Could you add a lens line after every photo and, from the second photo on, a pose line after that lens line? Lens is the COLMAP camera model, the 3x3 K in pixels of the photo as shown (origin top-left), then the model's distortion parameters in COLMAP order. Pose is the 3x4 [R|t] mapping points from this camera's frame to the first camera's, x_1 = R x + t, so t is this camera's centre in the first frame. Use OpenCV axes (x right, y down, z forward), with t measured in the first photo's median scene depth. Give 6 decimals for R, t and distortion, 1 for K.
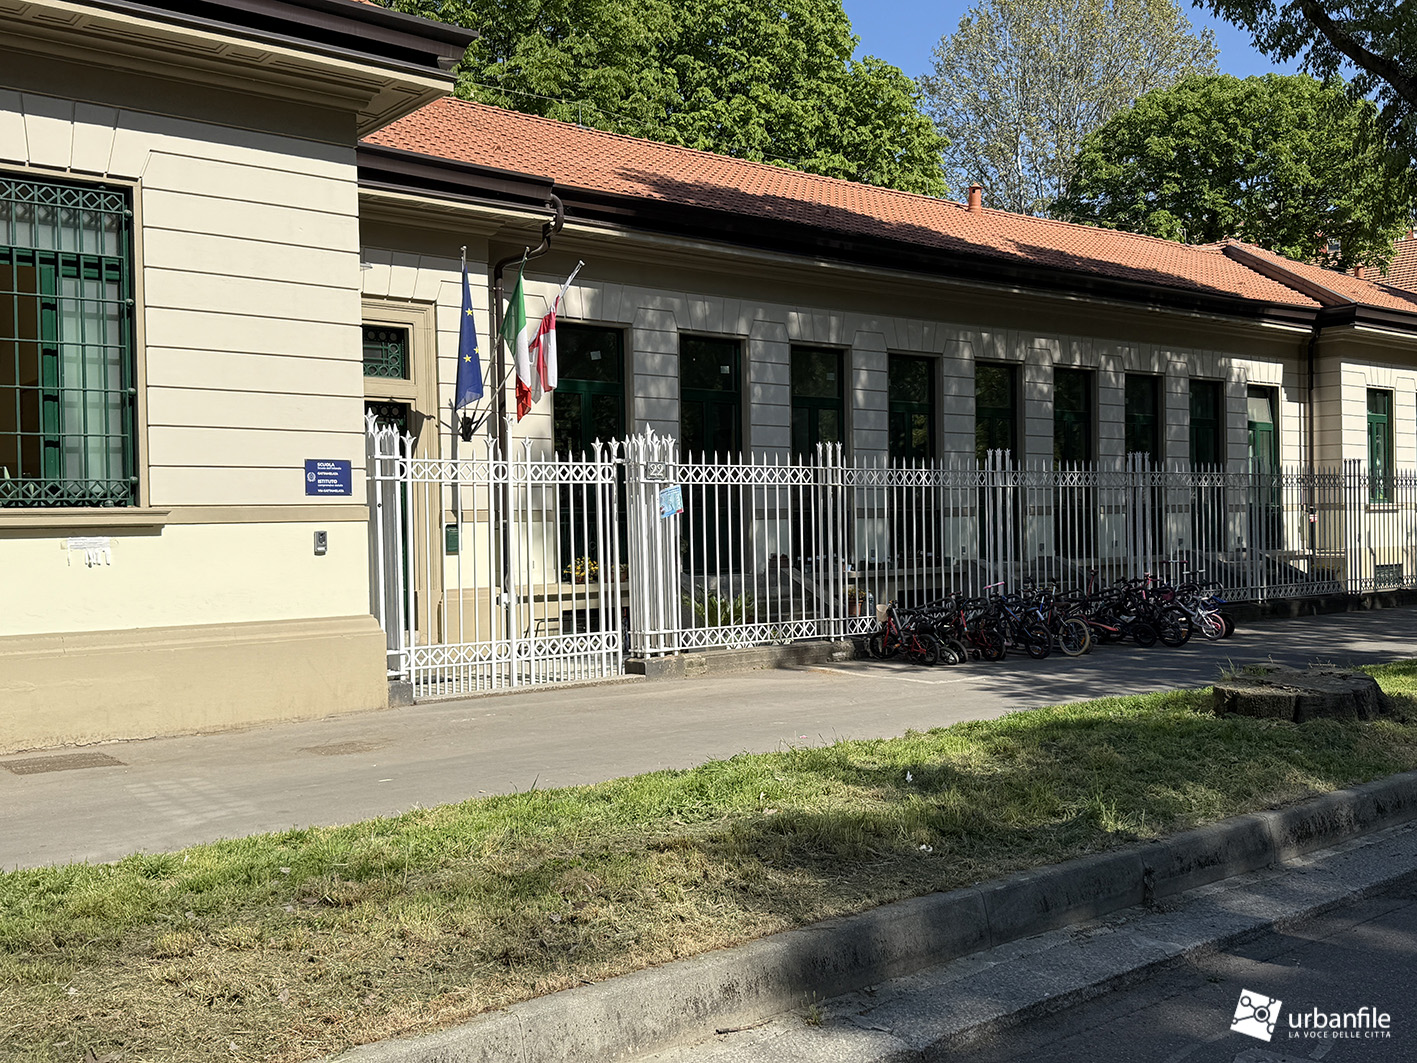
lens RADIAL K [[1428.1, 0, 703.0], [0, 1428.1, 536.0], [0, 0, 1]] dist [0.151823, 0.000000]
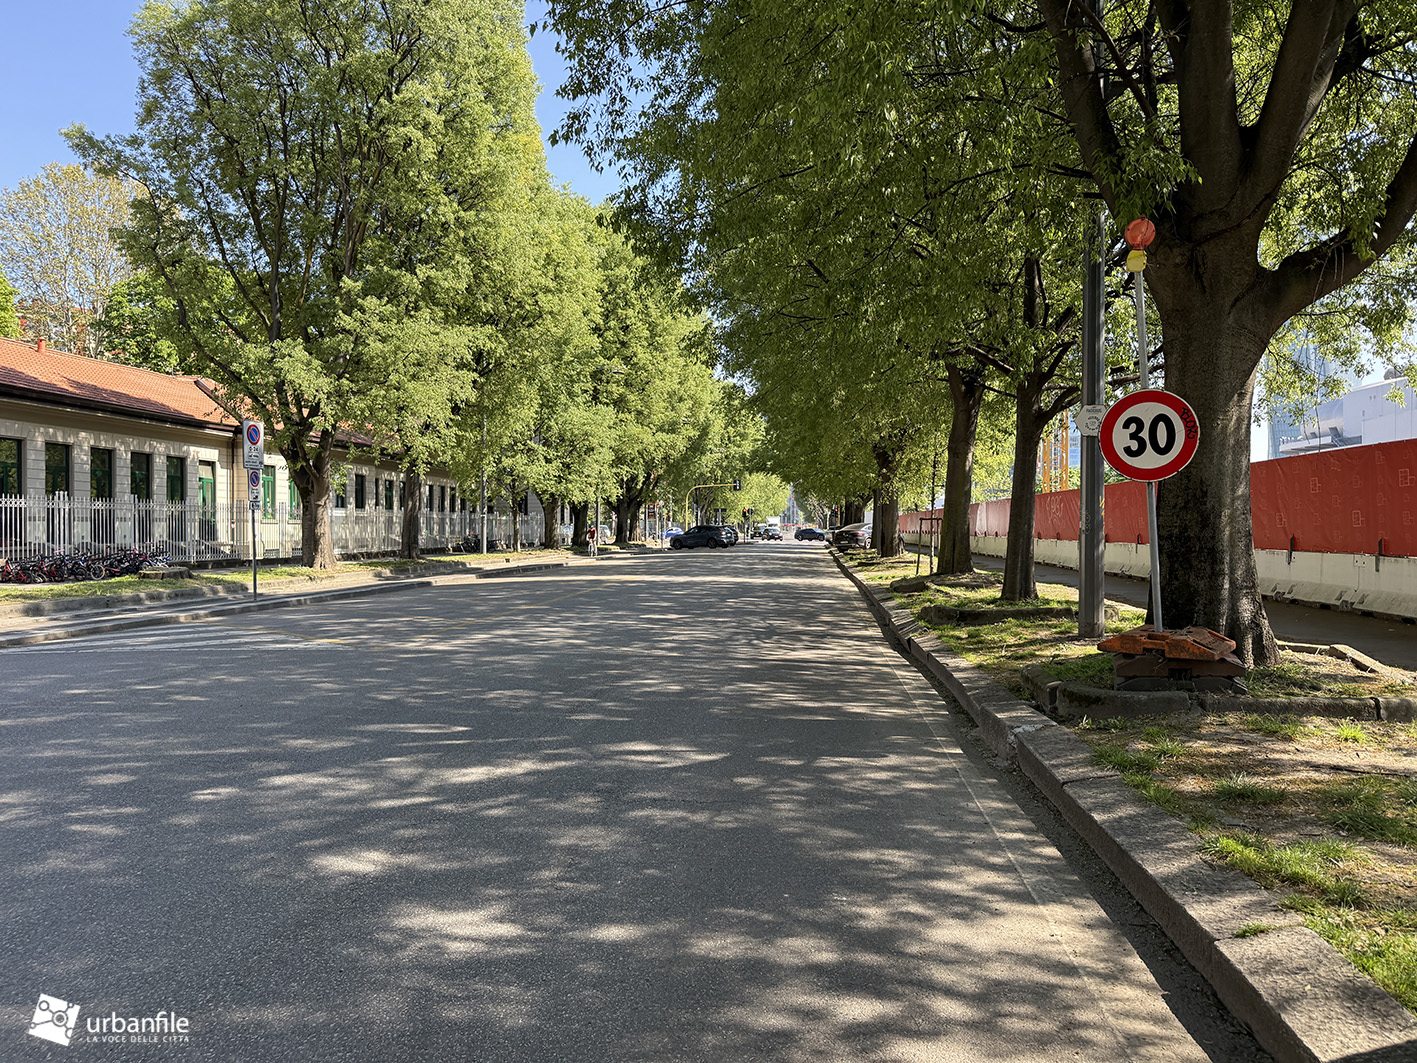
lens RADIAL K [[1001.1, 0, 697.7], [0, 1001.1, 539.0], [0, 0, 1]] dist [0.020200, -0.000191]
pose [[0.712461, 0.008543, 0.701660, -0.132347], [-0.006627, 0.999963, -0.005446, 0.011092], [-0.701681, -0.000770, 0.712491, -0.566531]]
